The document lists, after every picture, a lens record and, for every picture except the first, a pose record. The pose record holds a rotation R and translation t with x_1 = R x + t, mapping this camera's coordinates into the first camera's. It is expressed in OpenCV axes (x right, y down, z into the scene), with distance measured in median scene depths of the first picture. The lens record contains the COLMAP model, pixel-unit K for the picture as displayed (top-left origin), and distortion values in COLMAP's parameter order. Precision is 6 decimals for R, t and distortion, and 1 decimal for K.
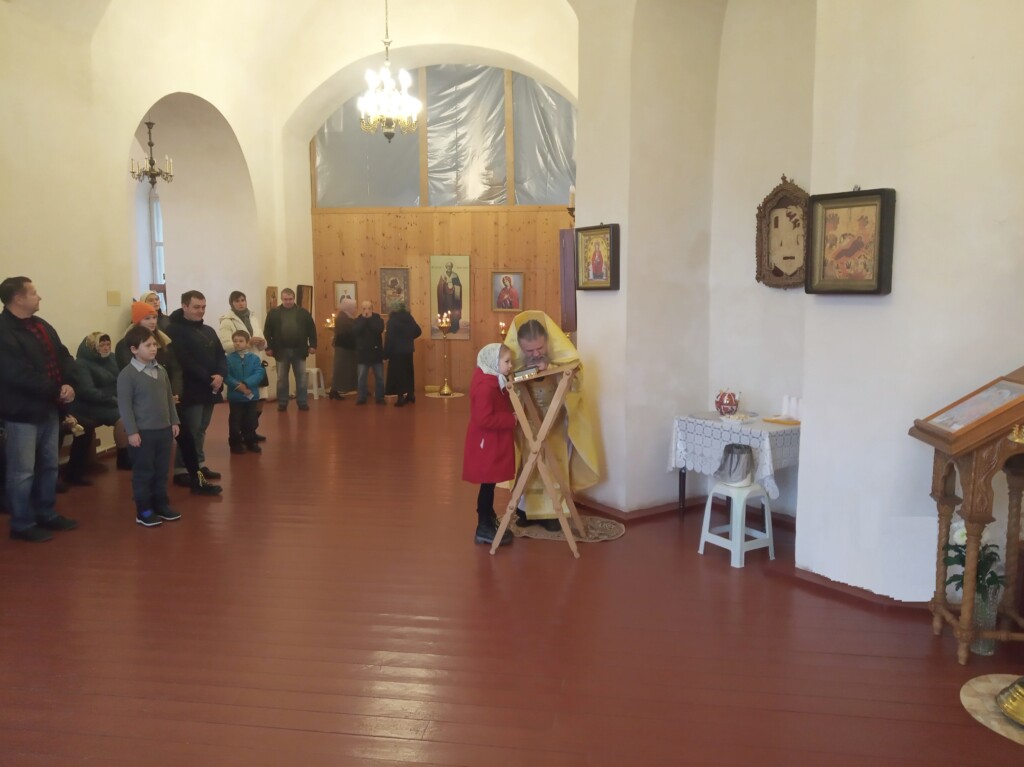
lens RADIAL K [[780.5, 0, 520.0], [0, 780.5, 383.9], [0, 0, 1]] dist [0.049721, -0.066886]
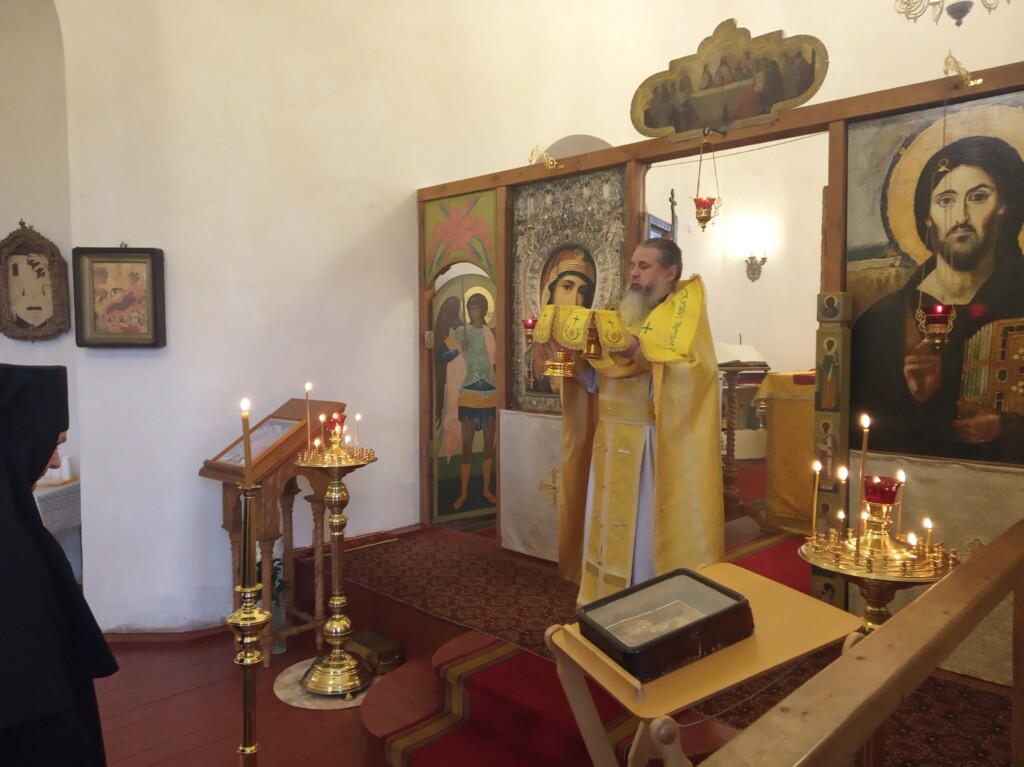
lens RADIAL K [[780.5, 0, 520.0], [0, 780.5, 383.9], [0, 0, 1]] dist [0.049721, -0.066886]
pose [[0.582931, -0.044255, 0.811315, -0.114120], [0.096642, 0.995204, -0.015152, -0.001906], [-0.806754, 0.087240, 0.584412, -0.004932]]
